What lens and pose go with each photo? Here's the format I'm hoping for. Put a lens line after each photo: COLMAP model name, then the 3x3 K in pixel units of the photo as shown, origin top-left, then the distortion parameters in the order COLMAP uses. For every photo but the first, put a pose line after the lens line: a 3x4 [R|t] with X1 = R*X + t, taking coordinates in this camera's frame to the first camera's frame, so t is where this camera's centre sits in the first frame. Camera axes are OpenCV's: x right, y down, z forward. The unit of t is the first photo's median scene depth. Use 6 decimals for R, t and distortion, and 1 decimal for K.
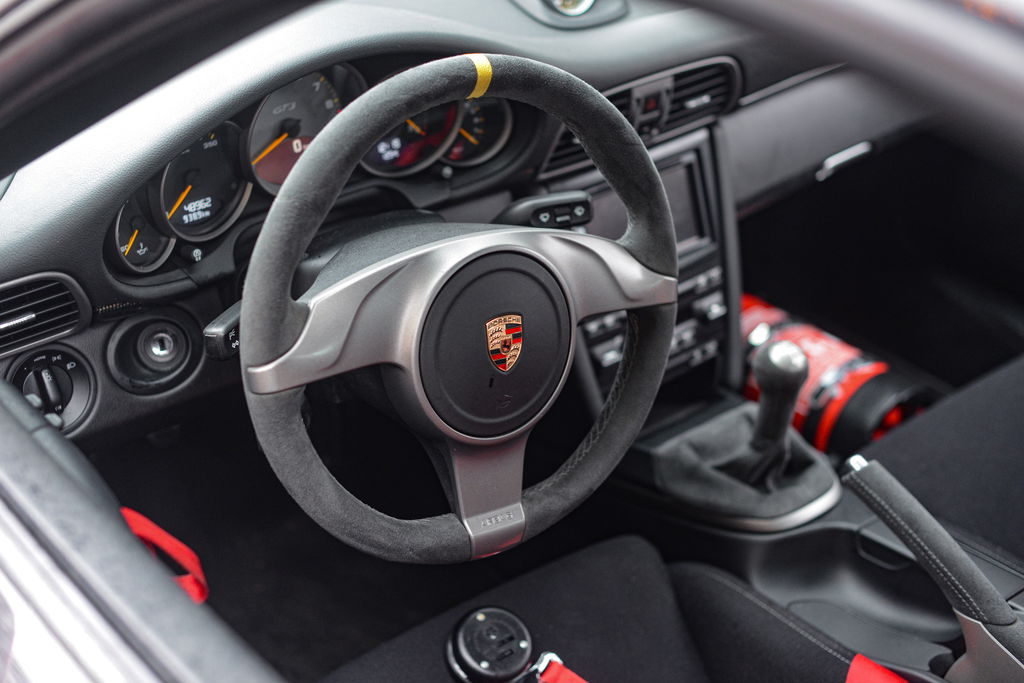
lens RADIAL K [[1500.9, 0, 512.0], [0, 1500.9, 341.5], [0, 0, 1]] dist [-0.130277, 0.092637]
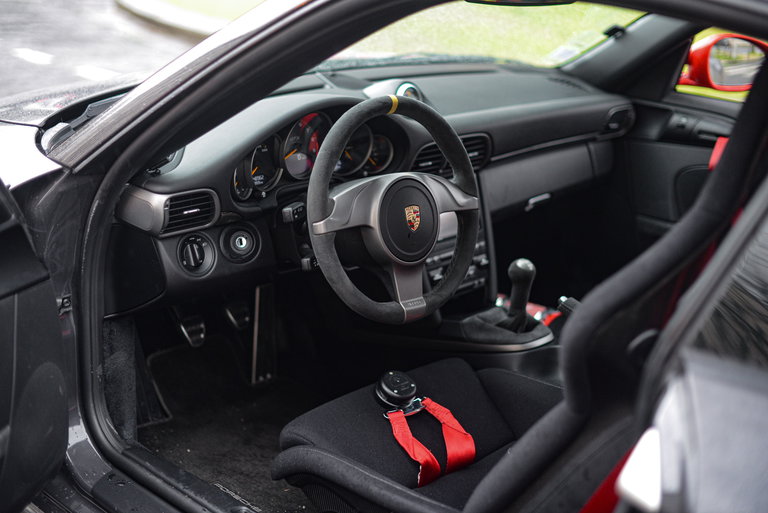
lens RADIAL K [[1114.6, 0, 384.0], [0, 1114.6, 256.5], [0, 0, 1]] dist [-0.138001, 0.136638]
pose [[0.992007, -0.013505, 0.125458, -0.207159], [0.043756, 0.969381, -0.241633, 0.367898], [-0.118354, 0.245191, 0.962223, -0.479013]]
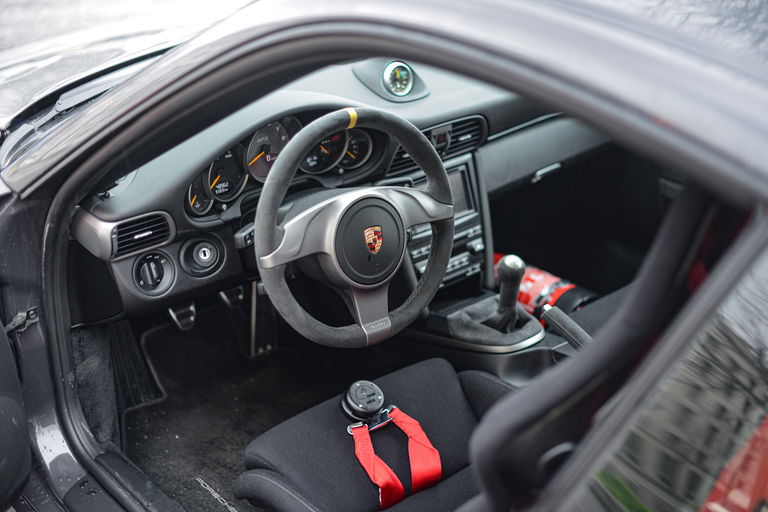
lens RADIAL K [[1114.6, 0, 384.0], [0, 1114.6, 256.0], [0, 0, 1]] dist [-0.138001, 0.136638]
pose [[0.999456, -0.020699, 0.025668, -0.025057], [0.023166, 0.994734, -0.099837, 0.145946], [-0.023466, 0.100377, 0.994673, -0.466545]]
